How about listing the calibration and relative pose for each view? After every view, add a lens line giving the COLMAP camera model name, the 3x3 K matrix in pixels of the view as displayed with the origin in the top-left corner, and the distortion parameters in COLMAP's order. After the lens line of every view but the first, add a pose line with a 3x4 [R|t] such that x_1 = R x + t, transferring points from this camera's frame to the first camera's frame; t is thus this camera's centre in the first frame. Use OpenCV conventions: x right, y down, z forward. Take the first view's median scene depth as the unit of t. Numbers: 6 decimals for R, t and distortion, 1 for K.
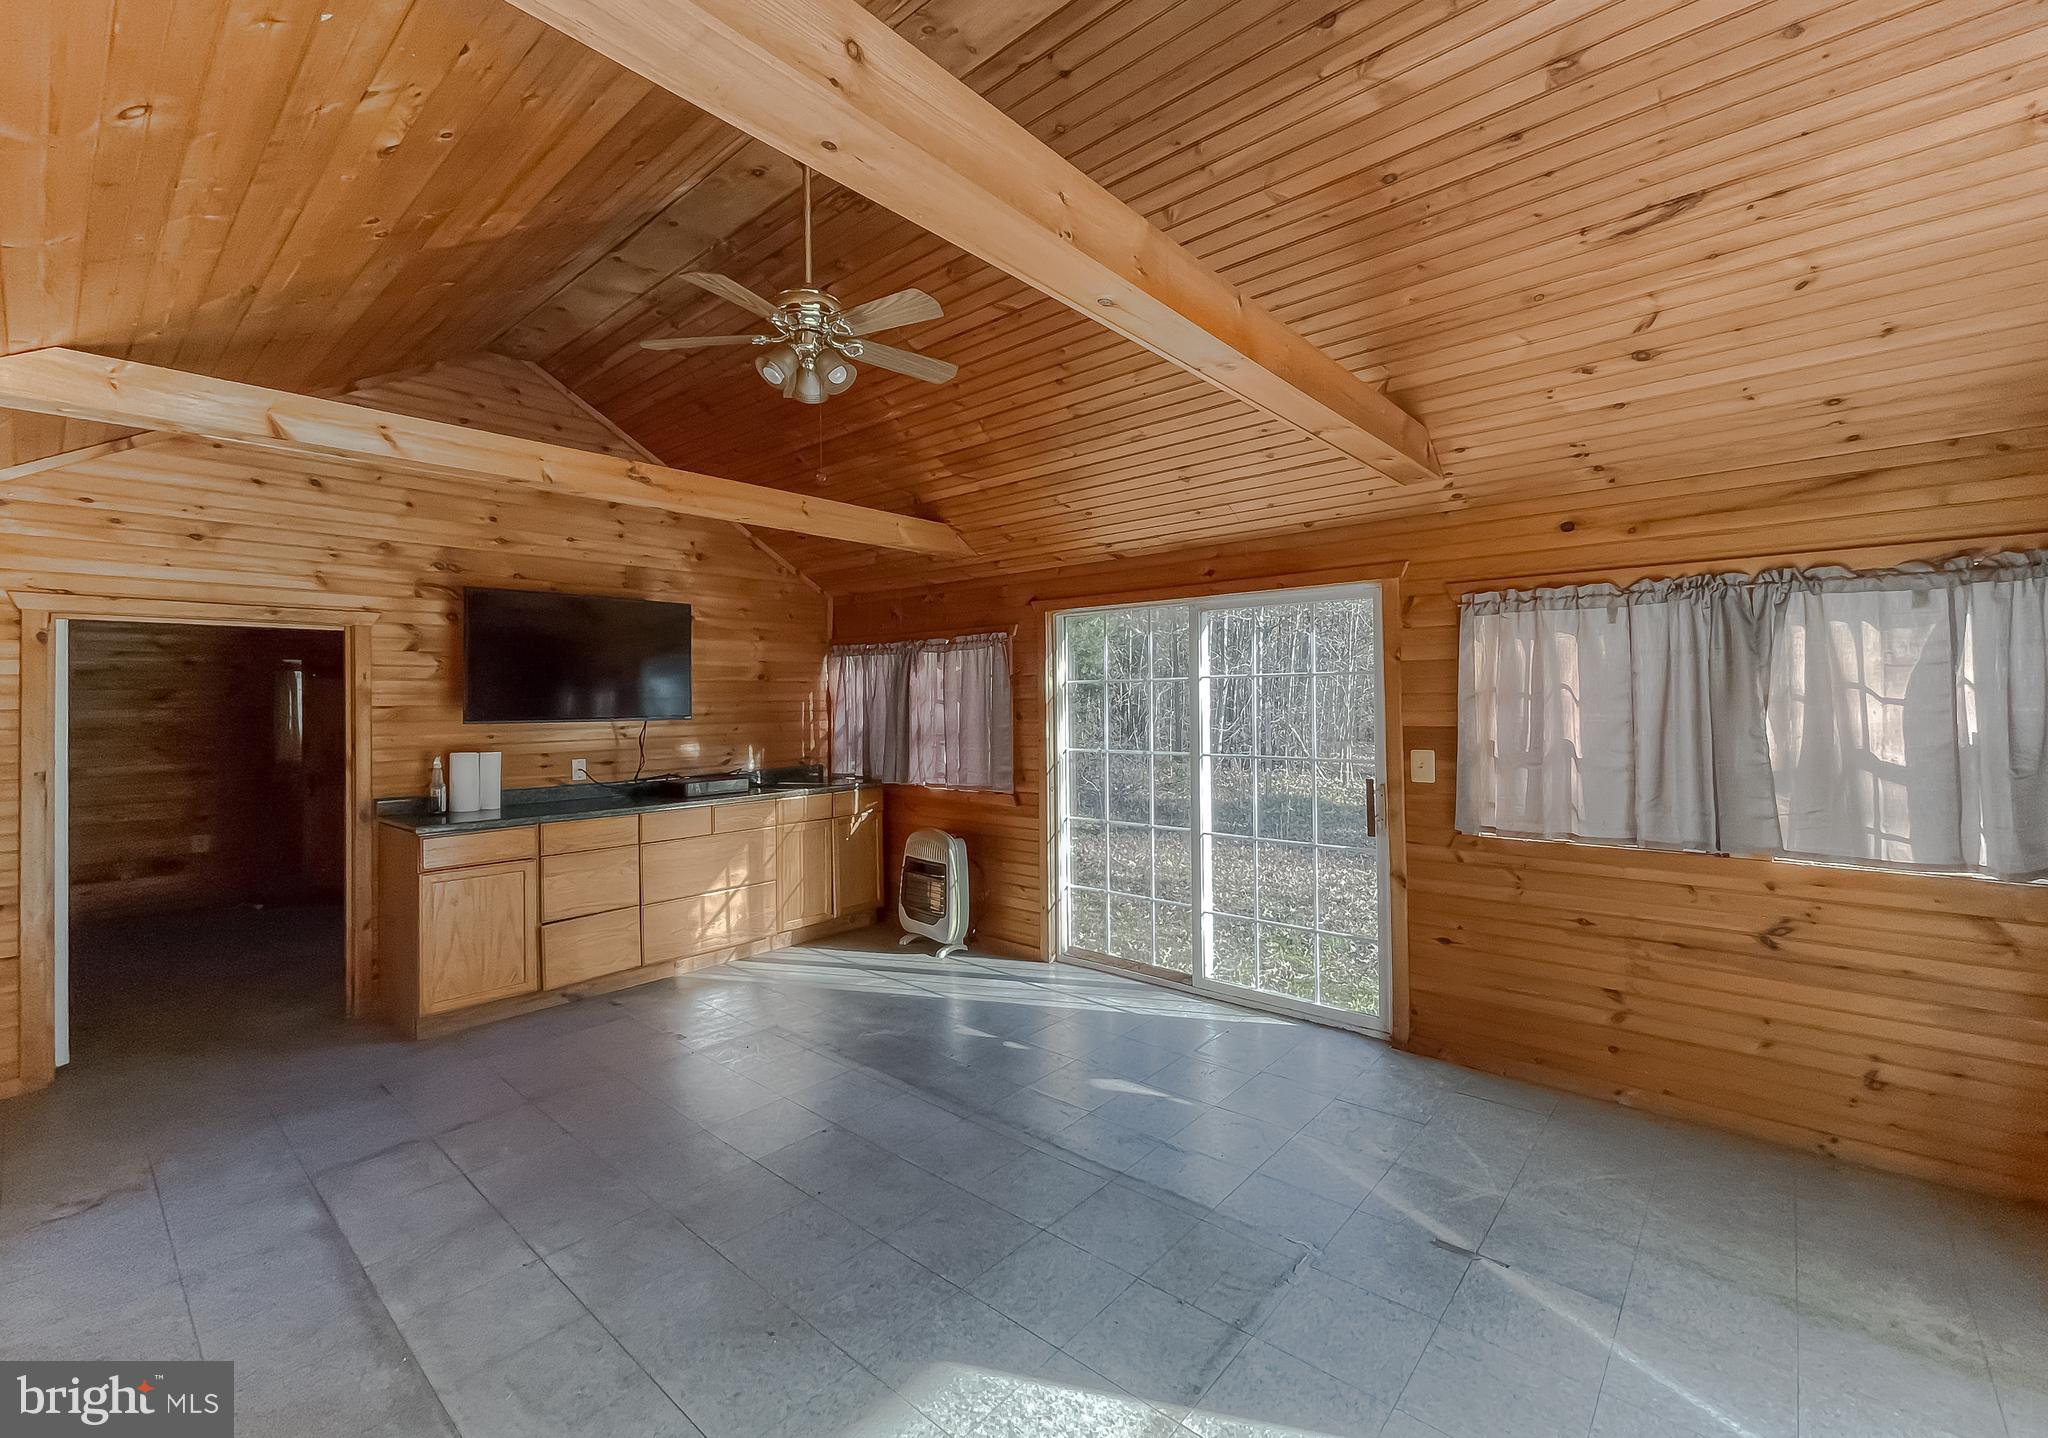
lens RADIAL K [[872.0, 0, 1034.5], [0, 872.0, 696.1], [0, 0, 1]] dist [0.000610, 0.000358]
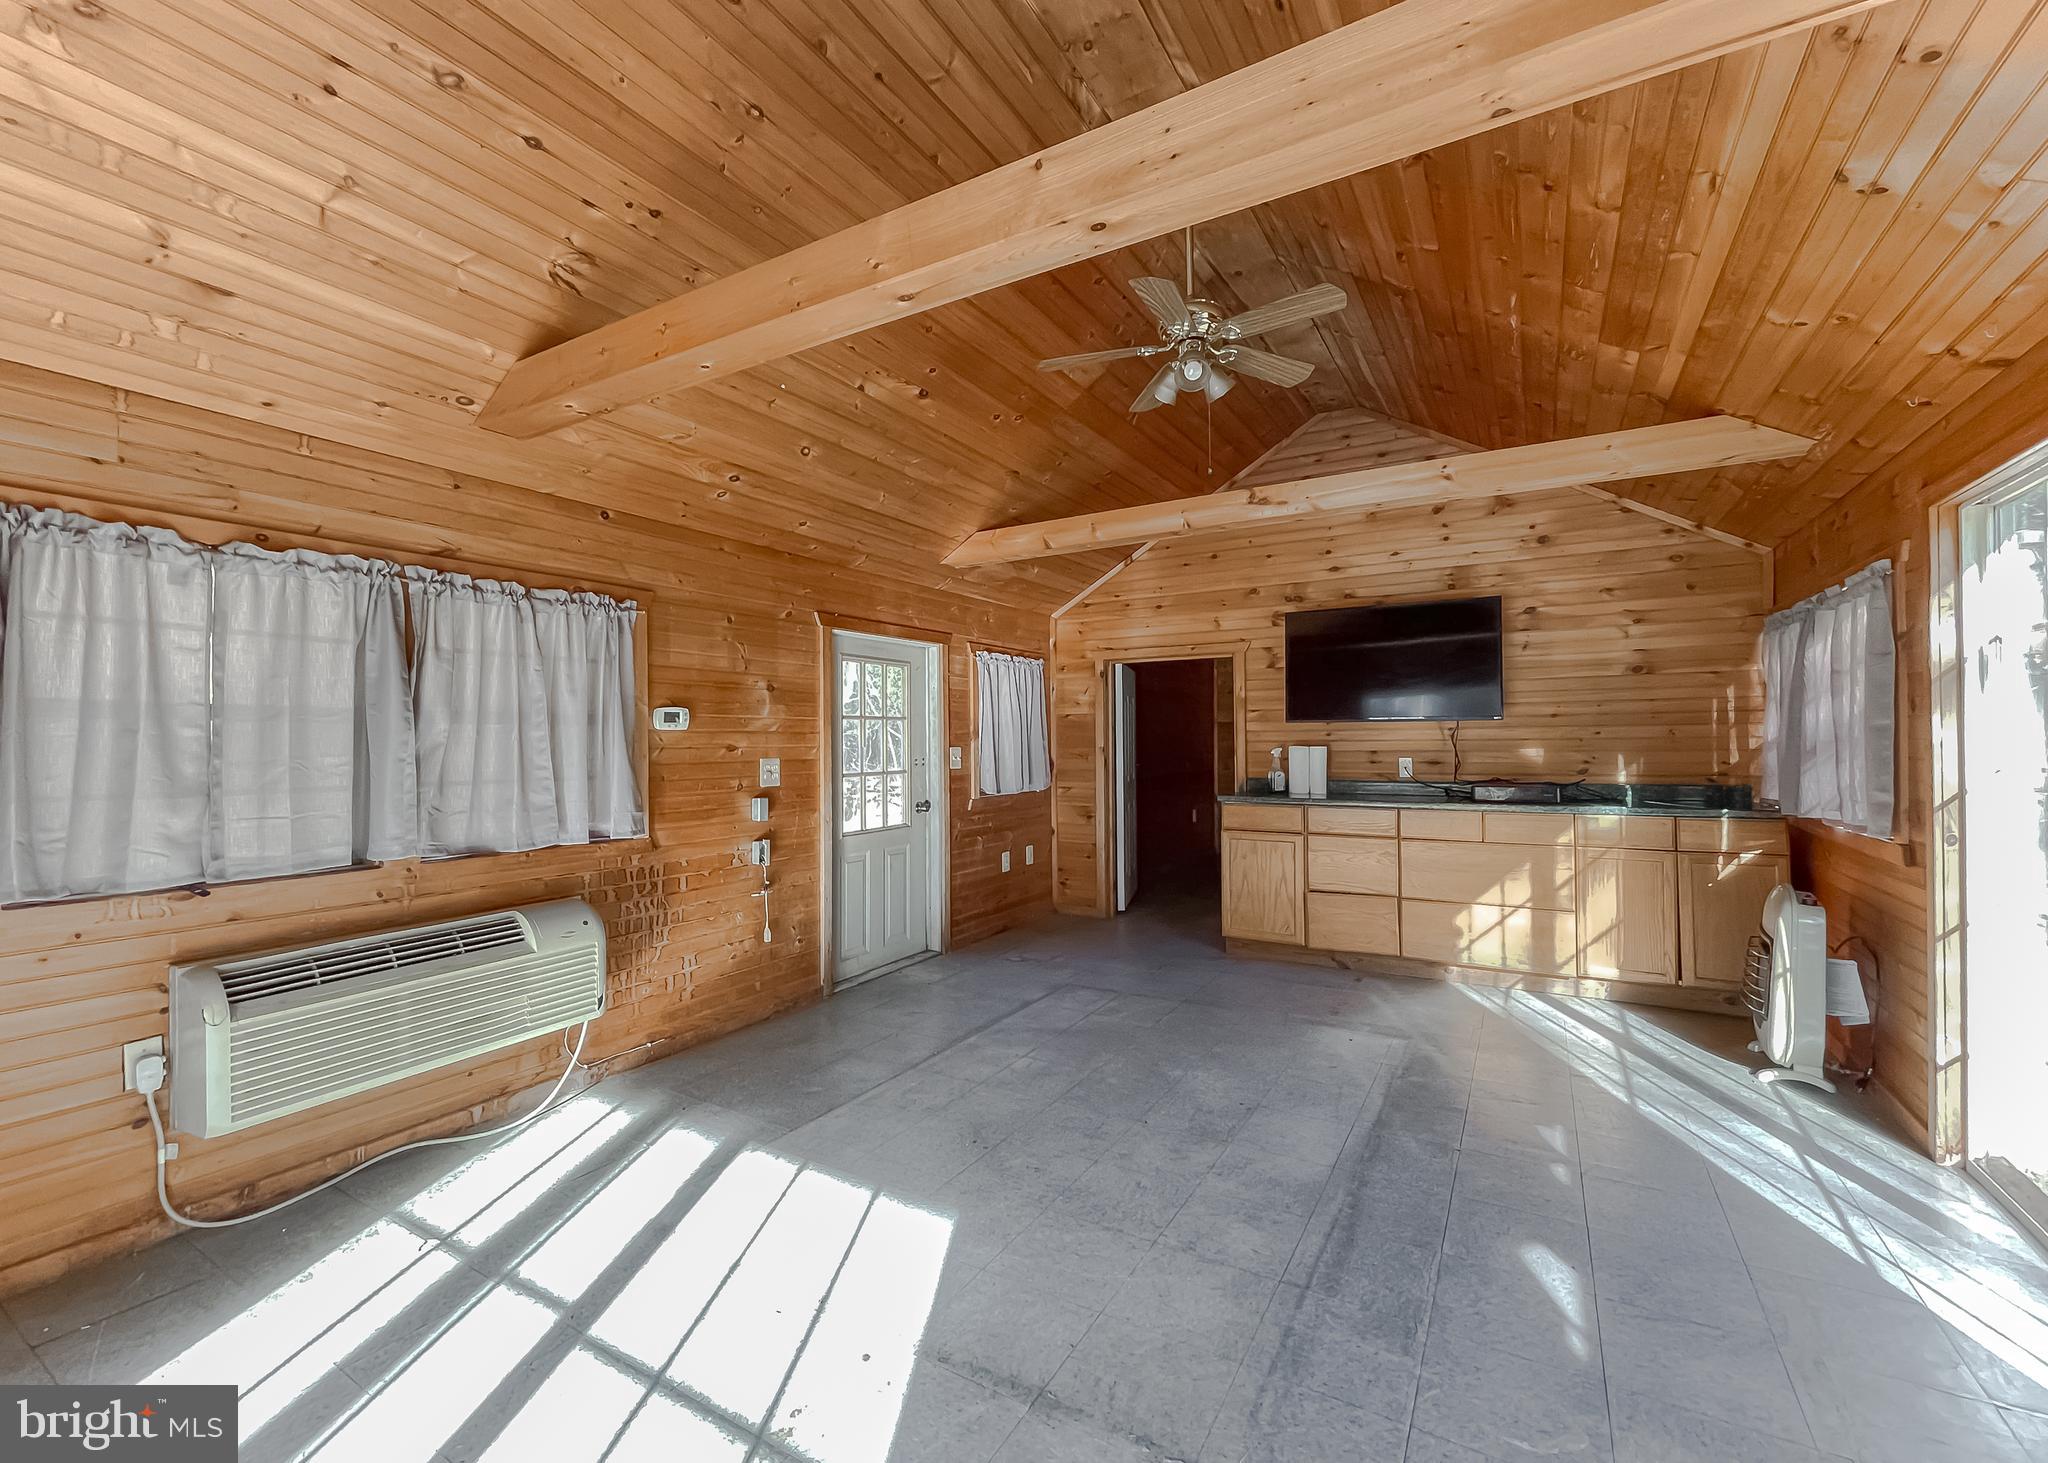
lens RADIAL K [[853.8, 0, 1012.3], [0, 853.8, 738.3], [0, 0, 1]] dist [0.000727, 0.000110]
pose [[0.171143, 0.008178, -0.985212, 0.457143], [0.009324, 0.999907, 0.009919, 0.035914], [0.985202, -0.010884, 0.171051, 0.369465]]
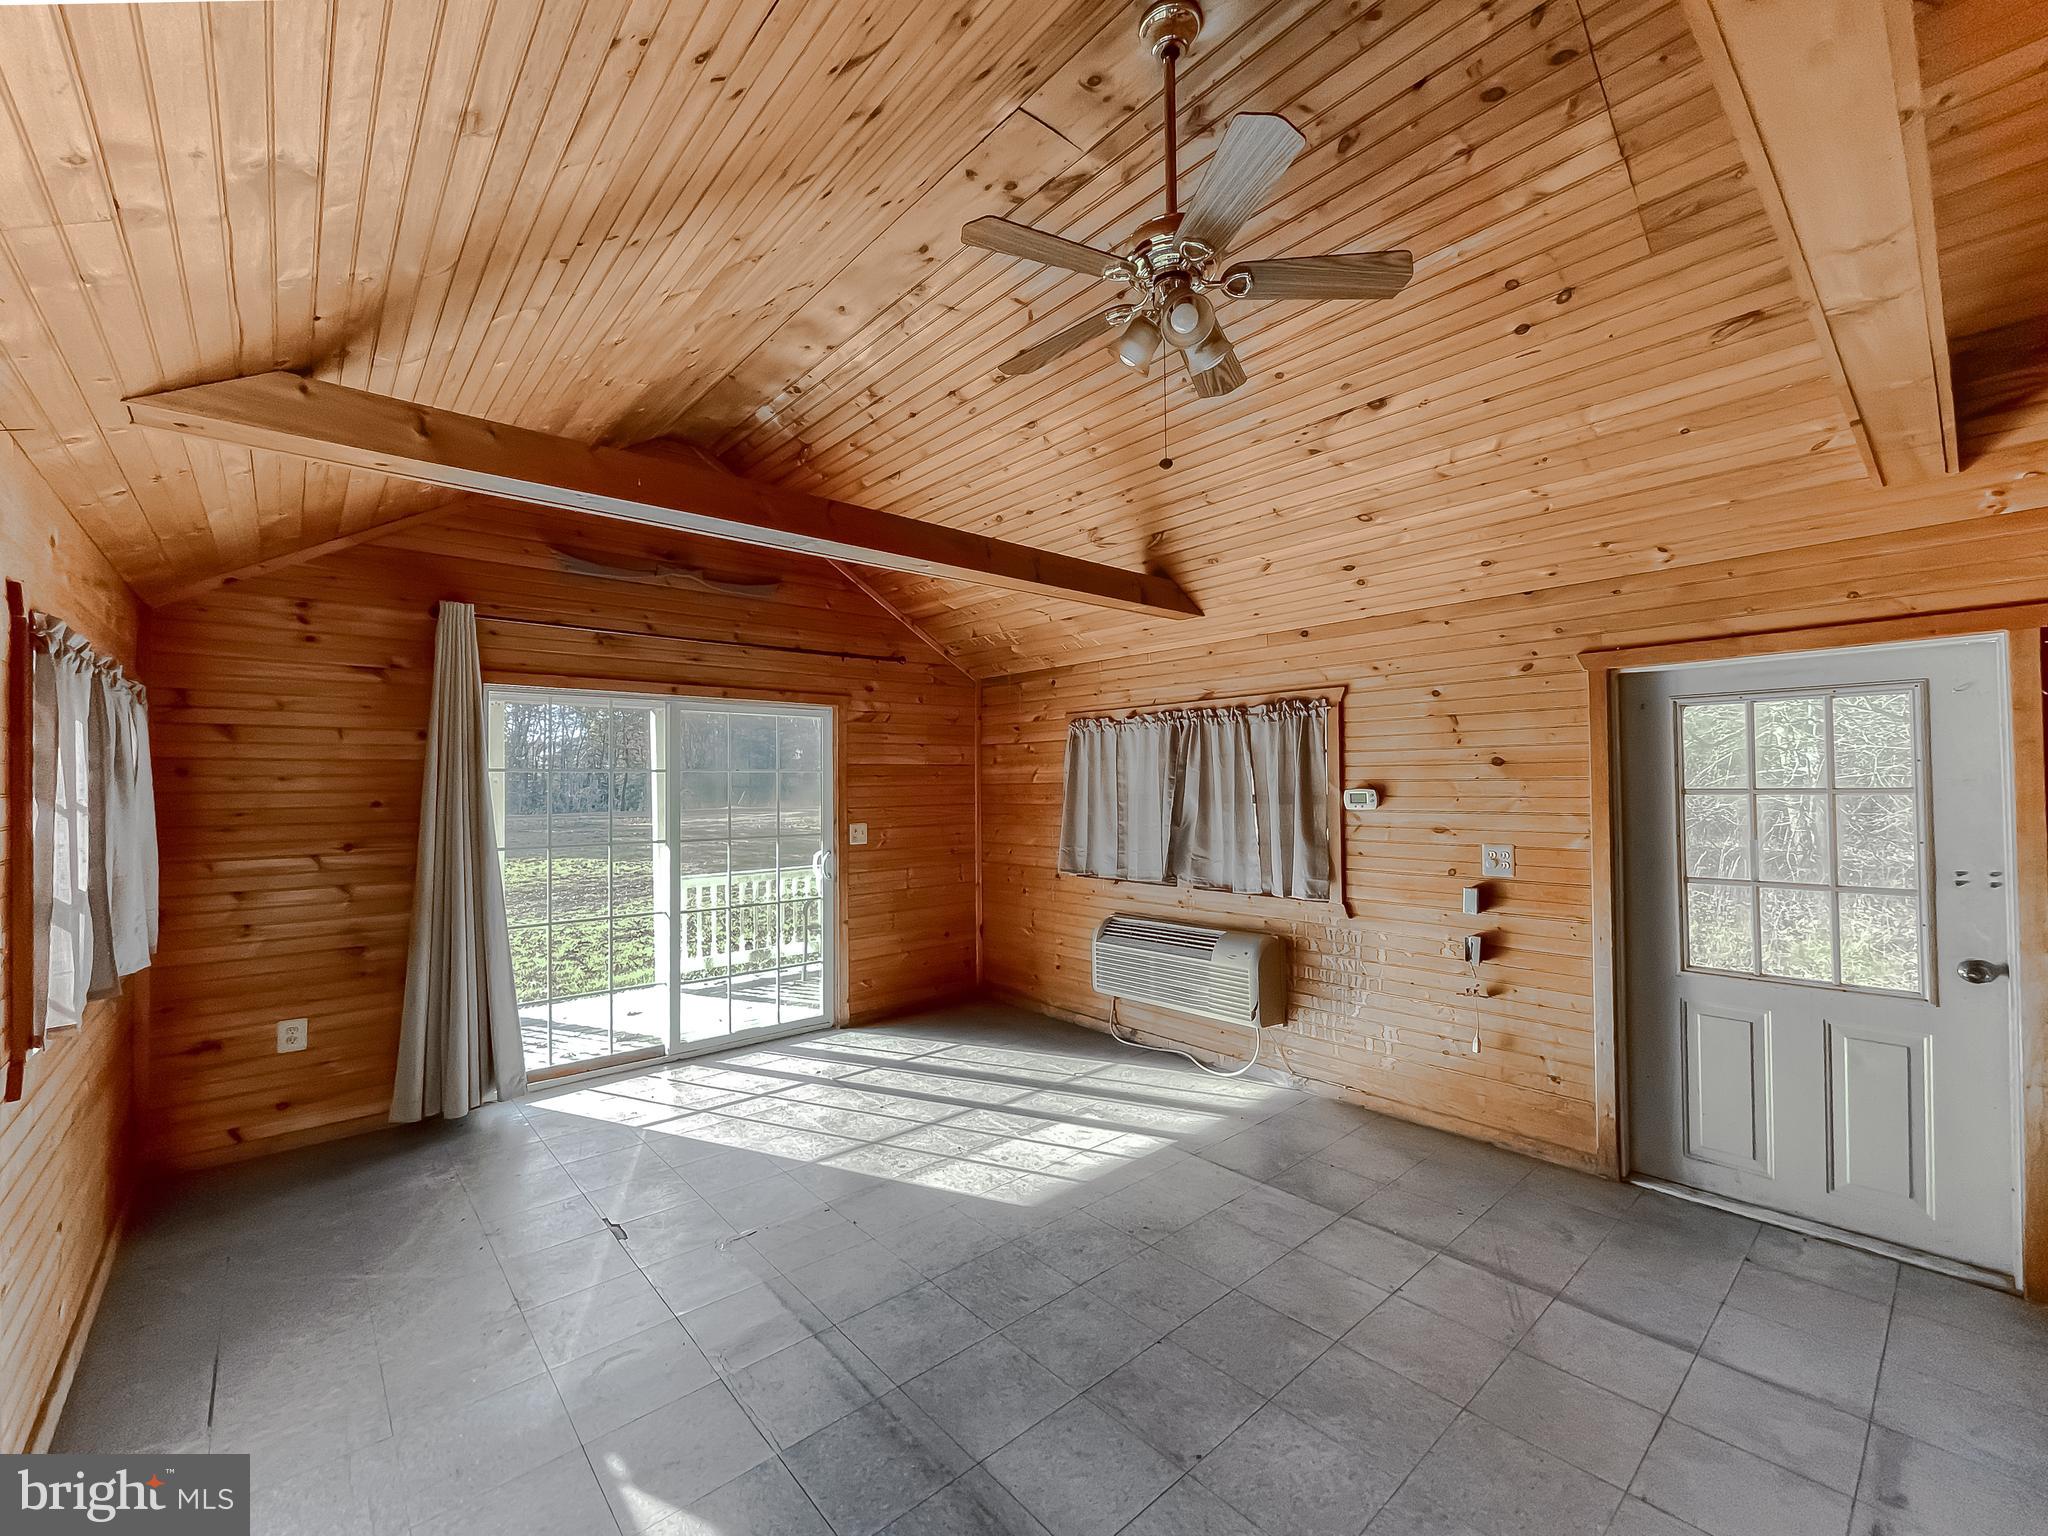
lens RADIAL K [[846.9, 0, 1024.0], [0, 846.9, 768.0], [0, 0, 1]] dist [-0.000950, -0.000062]
pose [[-0.991316, 0.025222, 0.129056, -0.133733], [0.022136, 0.999435, -0.025294, 0.005811], [-0.129621, -0.022217, -0.991315, 1.067305]]
